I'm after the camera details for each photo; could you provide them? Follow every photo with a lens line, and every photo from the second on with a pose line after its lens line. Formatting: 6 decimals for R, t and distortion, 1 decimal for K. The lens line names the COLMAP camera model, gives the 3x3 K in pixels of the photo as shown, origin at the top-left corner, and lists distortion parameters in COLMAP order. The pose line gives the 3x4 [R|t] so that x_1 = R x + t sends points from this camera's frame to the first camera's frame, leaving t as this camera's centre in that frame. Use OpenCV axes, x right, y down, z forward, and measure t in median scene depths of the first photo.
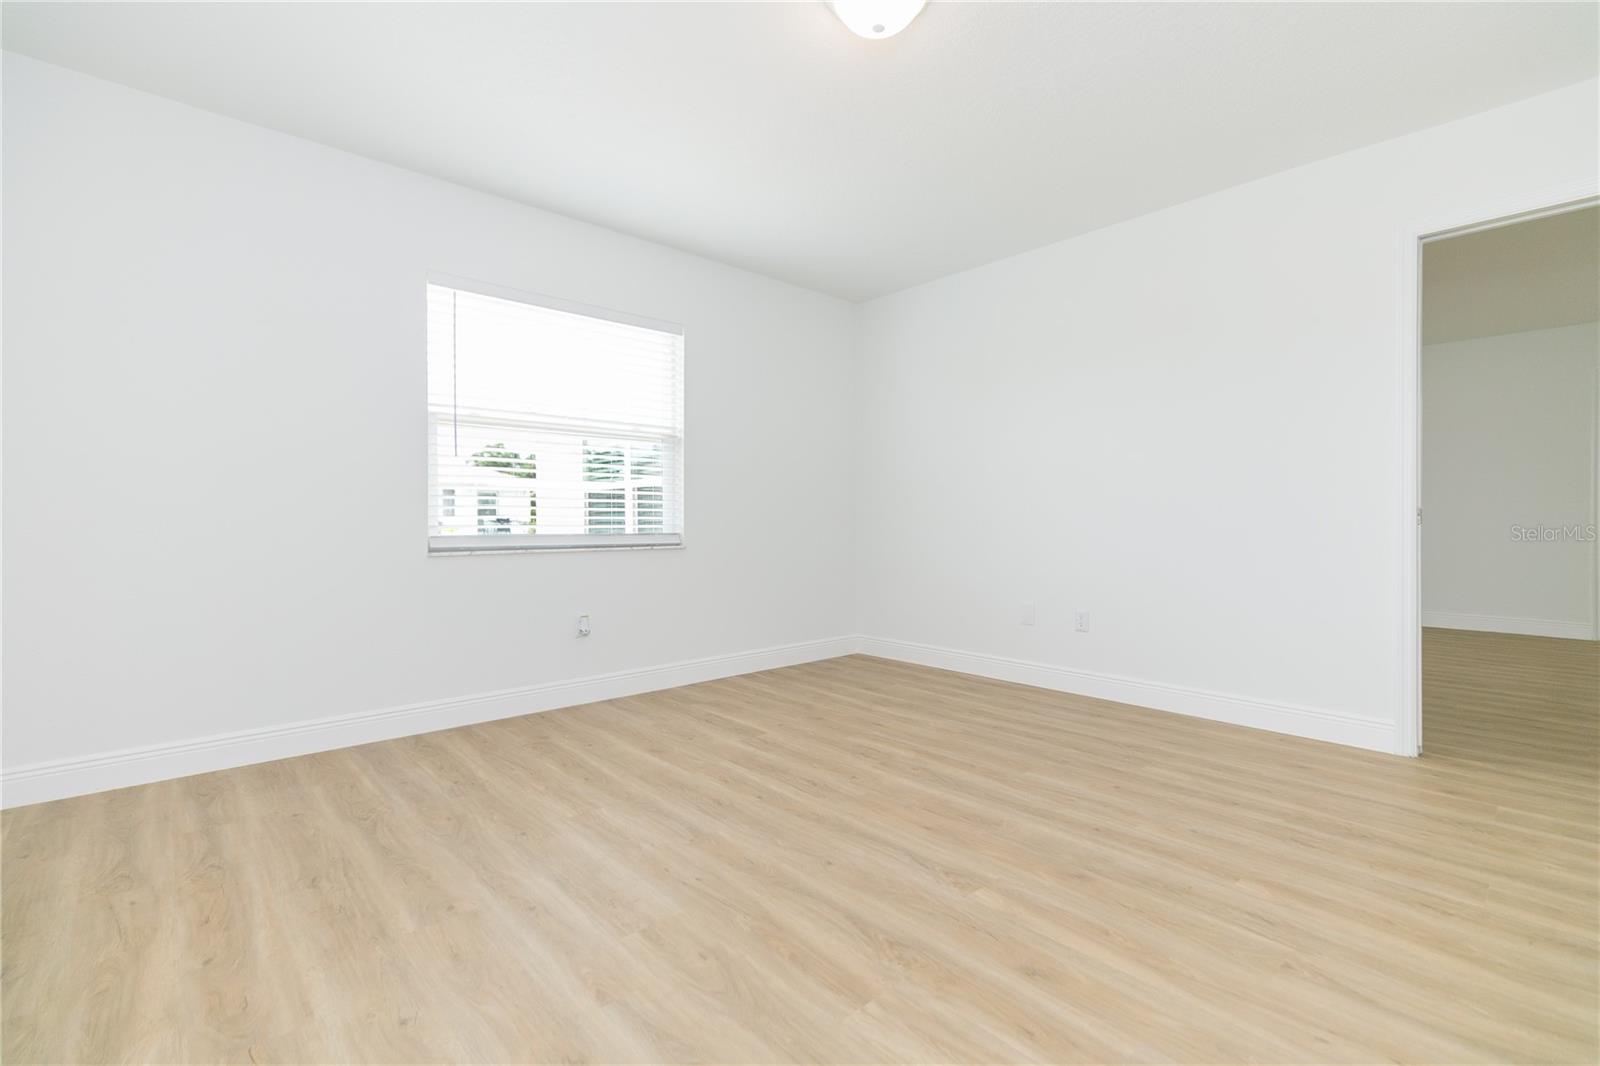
lens RADIAL K [[732.4, 0, 813.4], [0, 732.4, 553.8], [0, 0, 1]] dist [0.001422, -0.000270]
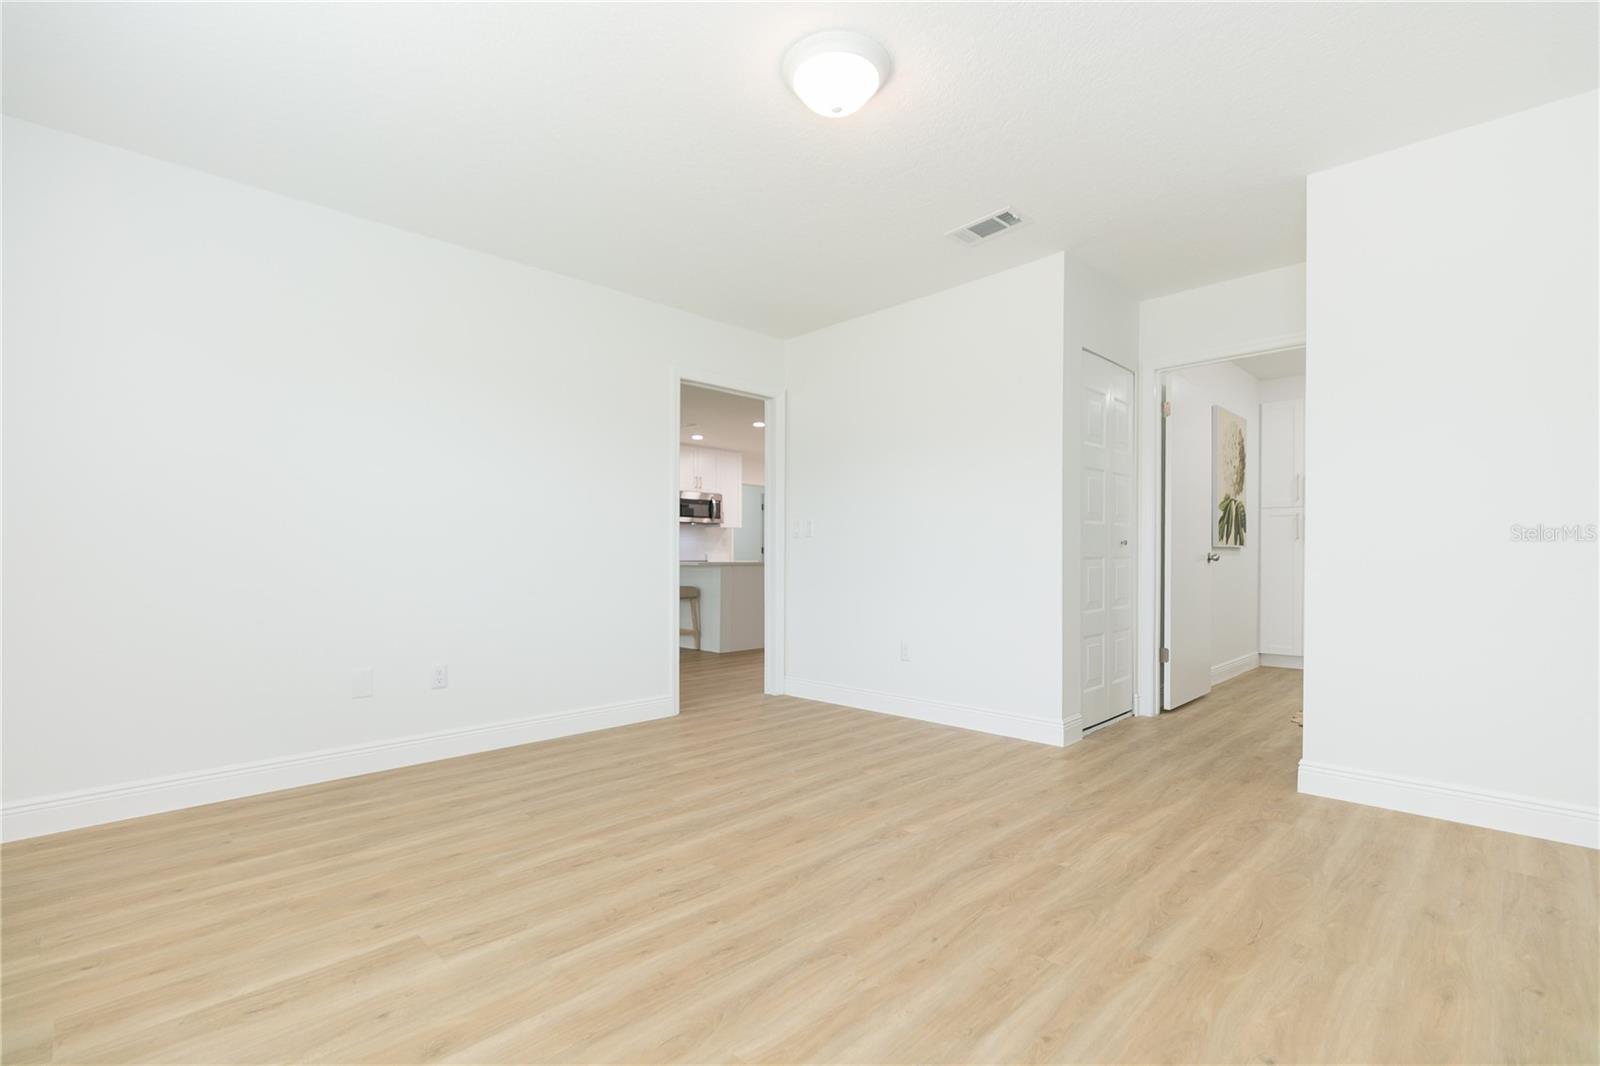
lens RADIAL K [[732.4, 0, 813.4], [0, 732.4, 553.8], [0, 0, 1]] dist [0.001422, -0.000270]
pose [[-0.057902, 0.004136, 0.998314, -0.854230], [0.052735, 0.998608, -0.001078, -0.049420], [-0.996928, 0.052584, -0.058039, 0.920119]]
